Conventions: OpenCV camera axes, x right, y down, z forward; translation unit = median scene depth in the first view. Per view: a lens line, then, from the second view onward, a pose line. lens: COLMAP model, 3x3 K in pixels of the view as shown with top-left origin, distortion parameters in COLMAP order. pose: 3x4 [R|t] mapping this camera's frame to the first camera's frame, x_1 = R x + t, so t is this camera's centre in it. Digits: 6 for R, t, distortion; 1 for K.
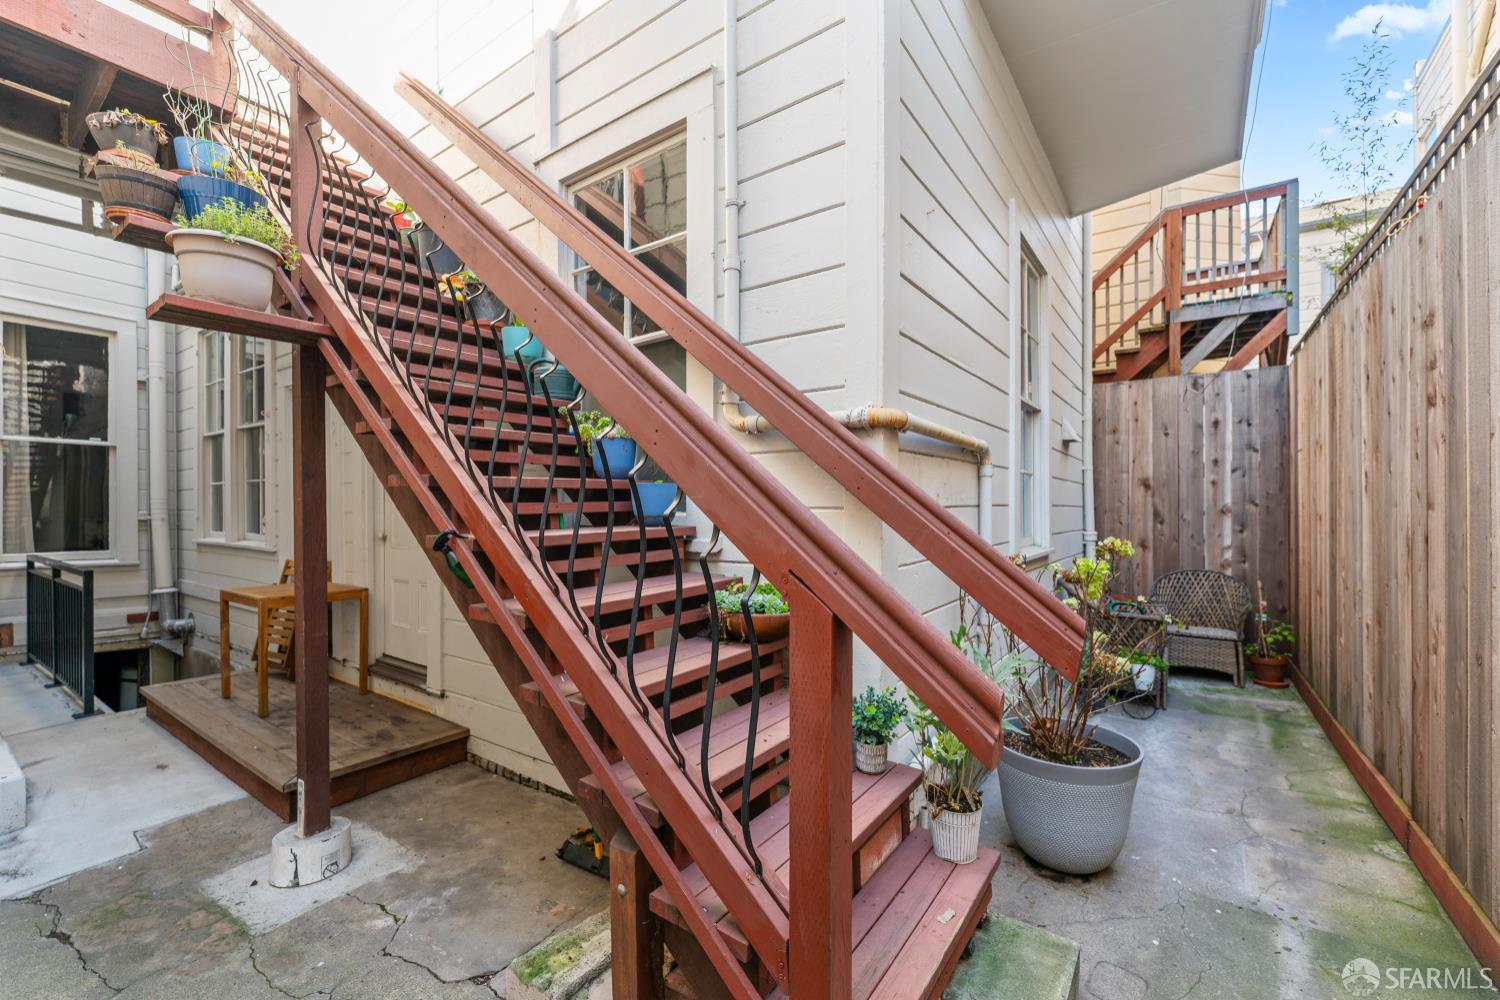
lens RADIAL K [[636.3, 0, 750.0], [0, 636.3, 500.0], [0, 0, 1]] dist [0.002171, -0.003064]
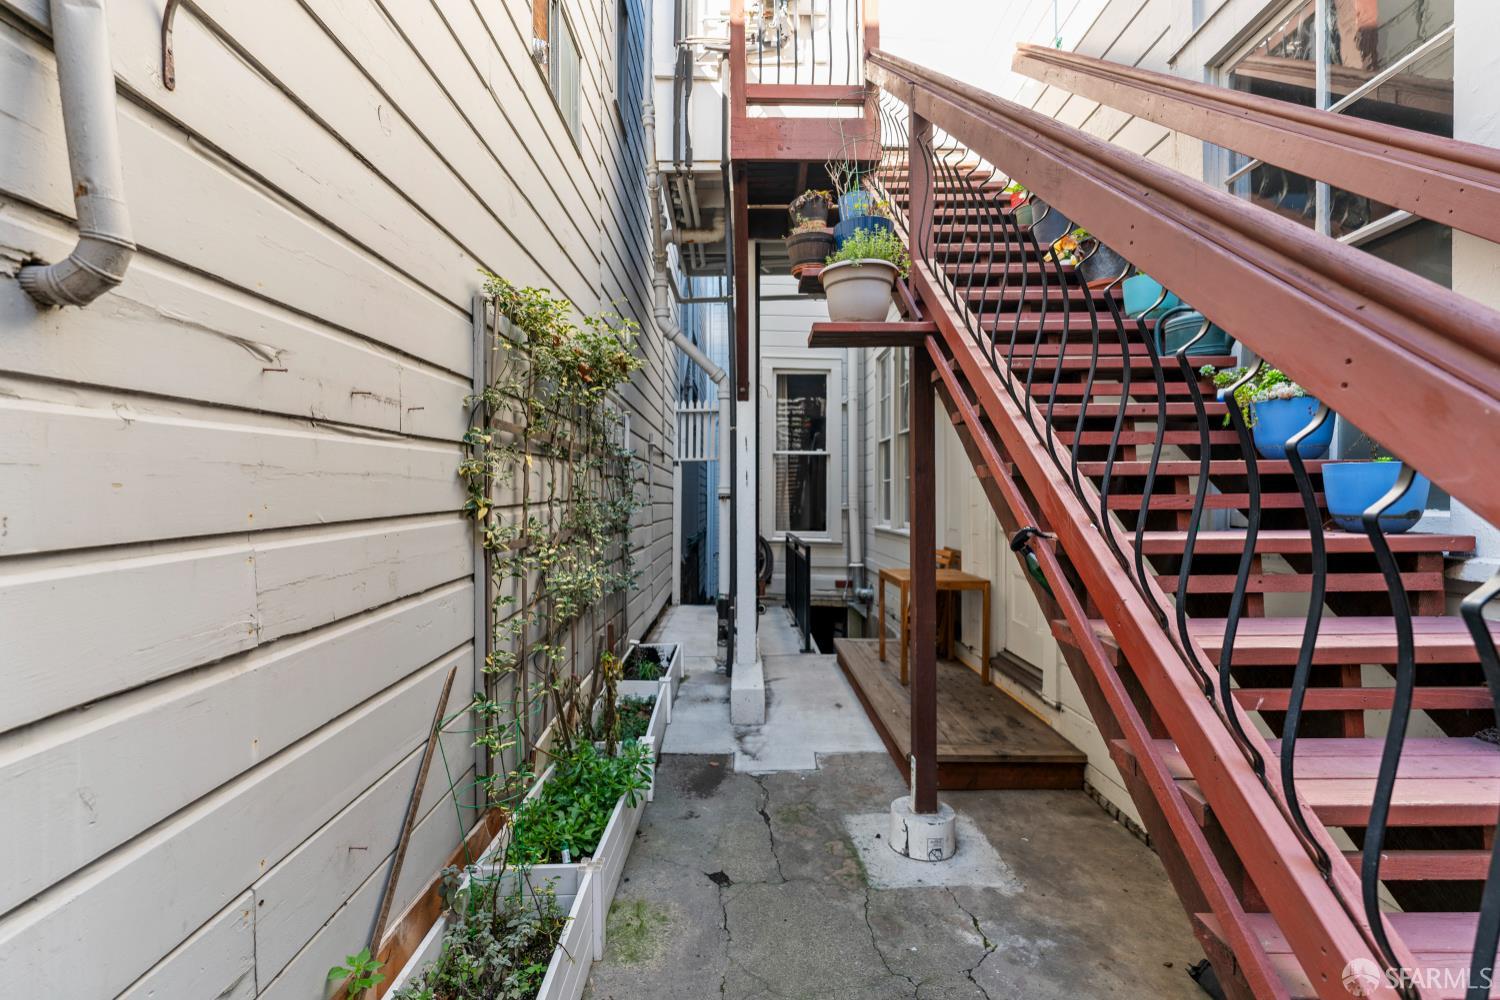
lens RADIAL K [[636.3, 0, 750.0], [0, 636.3, 500.0], [0, 0, 1]] dist [0.002171, -0.003064]
pose [[0.579876, 0.002546, -0.814701, 0.000221], [0.005541, 0.999960, 0.007069, 0.002153], [0.814686, -0.008613, 0.579838, 0.143140]]
